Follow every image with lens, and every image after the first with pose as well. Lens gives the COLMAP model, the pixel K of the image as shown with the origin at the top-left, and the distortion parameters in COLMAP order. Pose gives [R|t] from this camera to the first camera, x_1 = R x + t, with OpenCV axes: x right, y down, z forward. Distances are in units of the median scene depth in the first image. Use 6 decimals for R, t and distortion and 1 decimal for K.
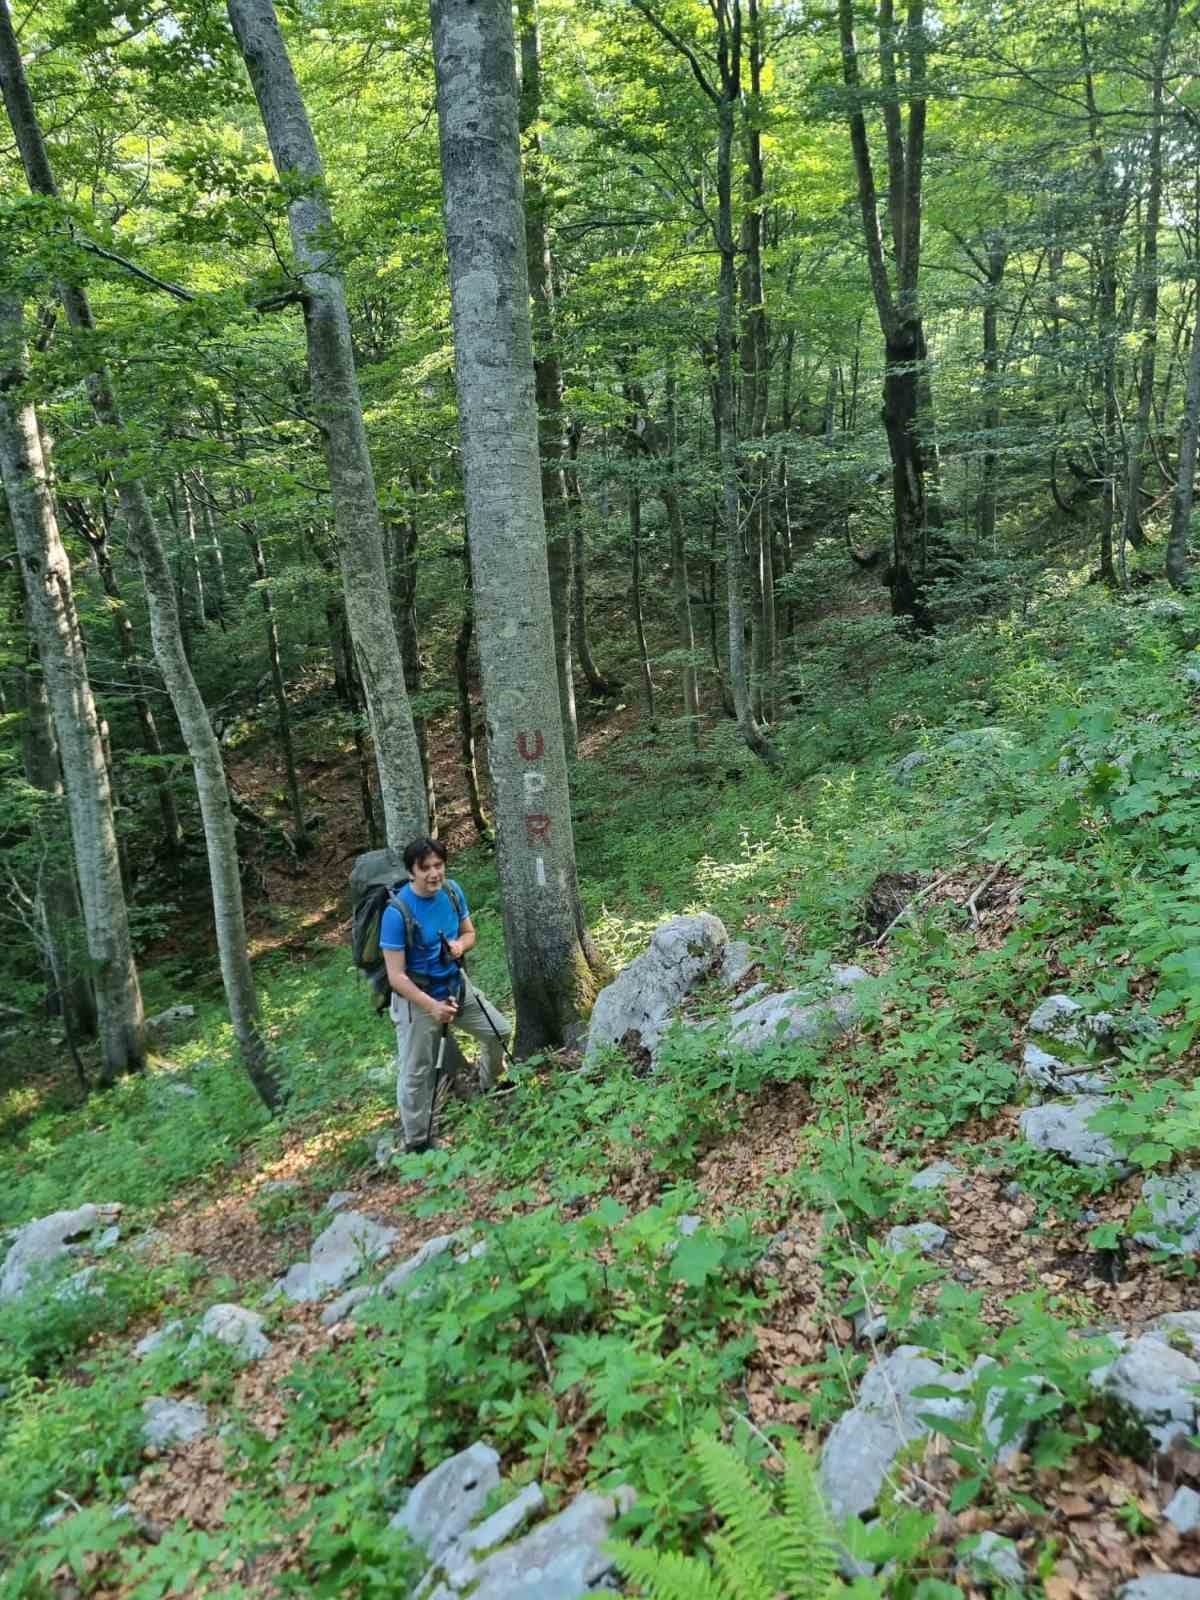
lens RADIAL K [[1108.0, 0, 600.8], [0, 1108.0, 824.1], [0, 0, 1]] dist [0.097184, -0.083649]
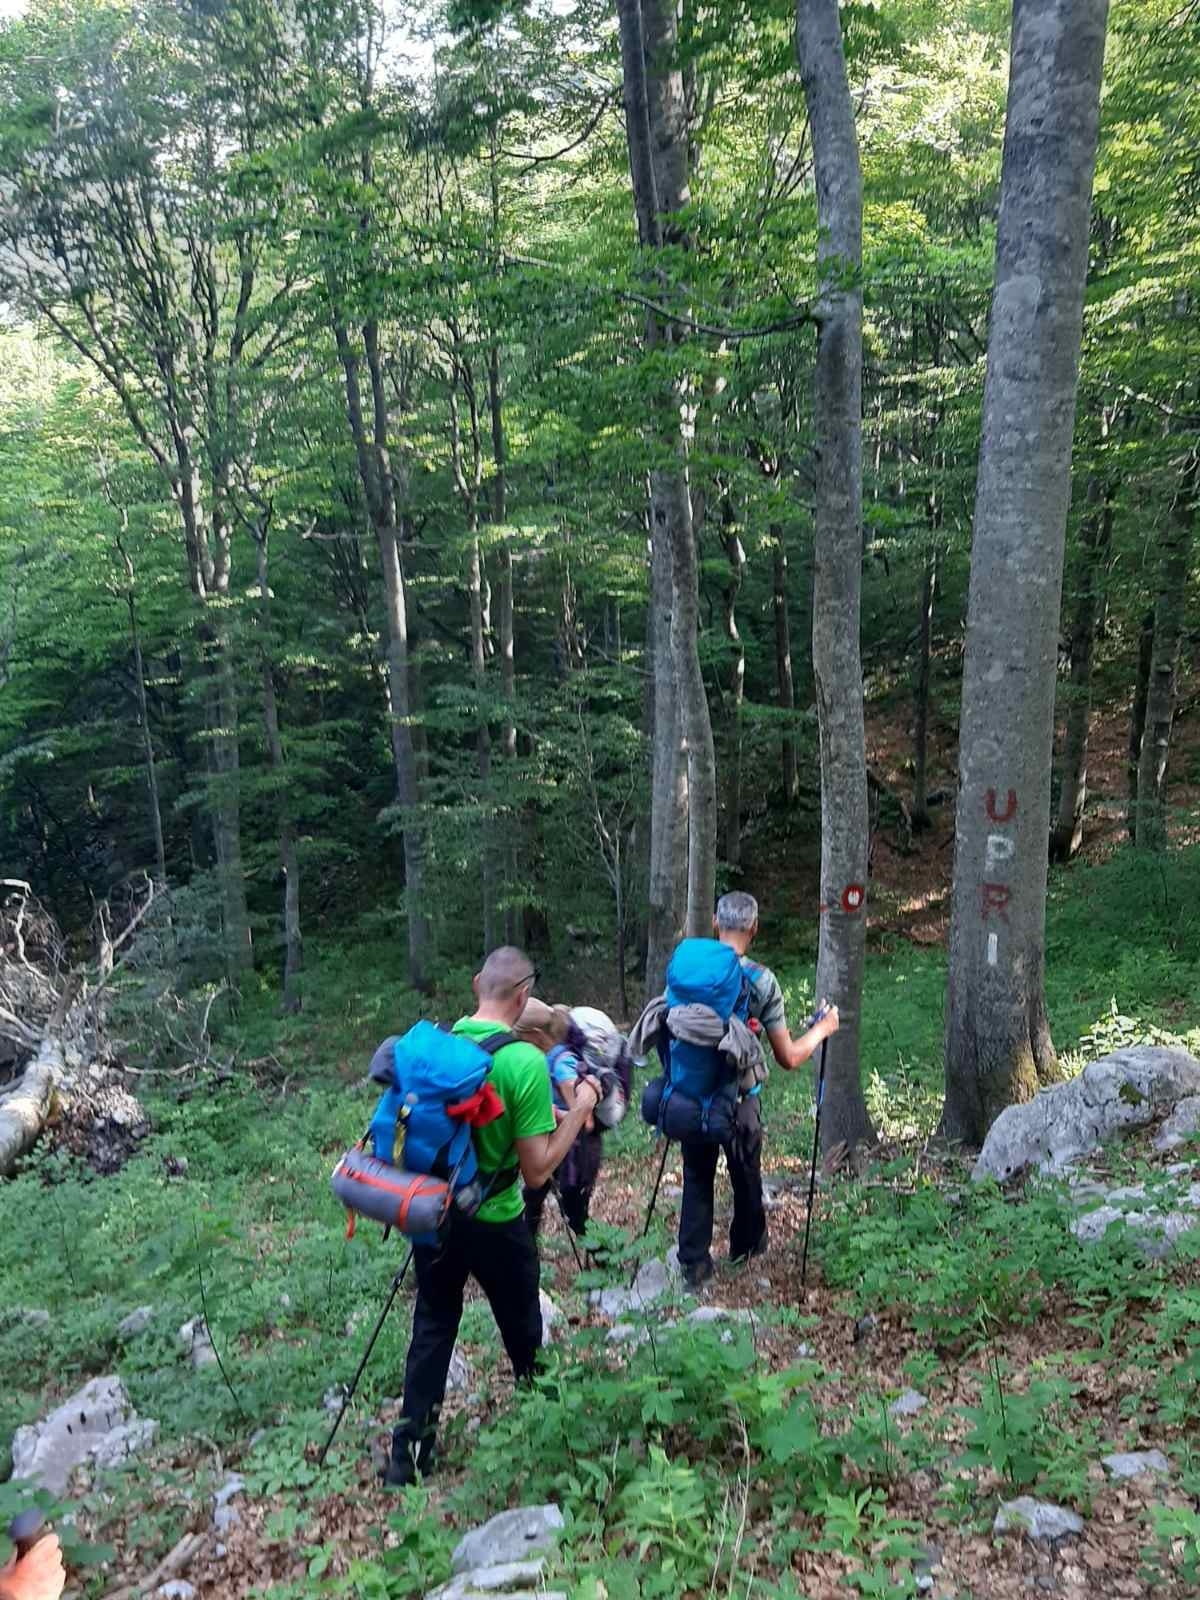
lens RADIAL K [[1277.3, 0, 600.0], [0, 1277.3, 800.0], [0, 0, 1]] dist [0.082806, -0.158269]
pose [[0.837329, 0.182464, -0.515351, 0.186804], [-0.174227, 0.982571, 0.064808, -0.083666], [0.518194, 0.035522, 0.854525, -0.018386]]
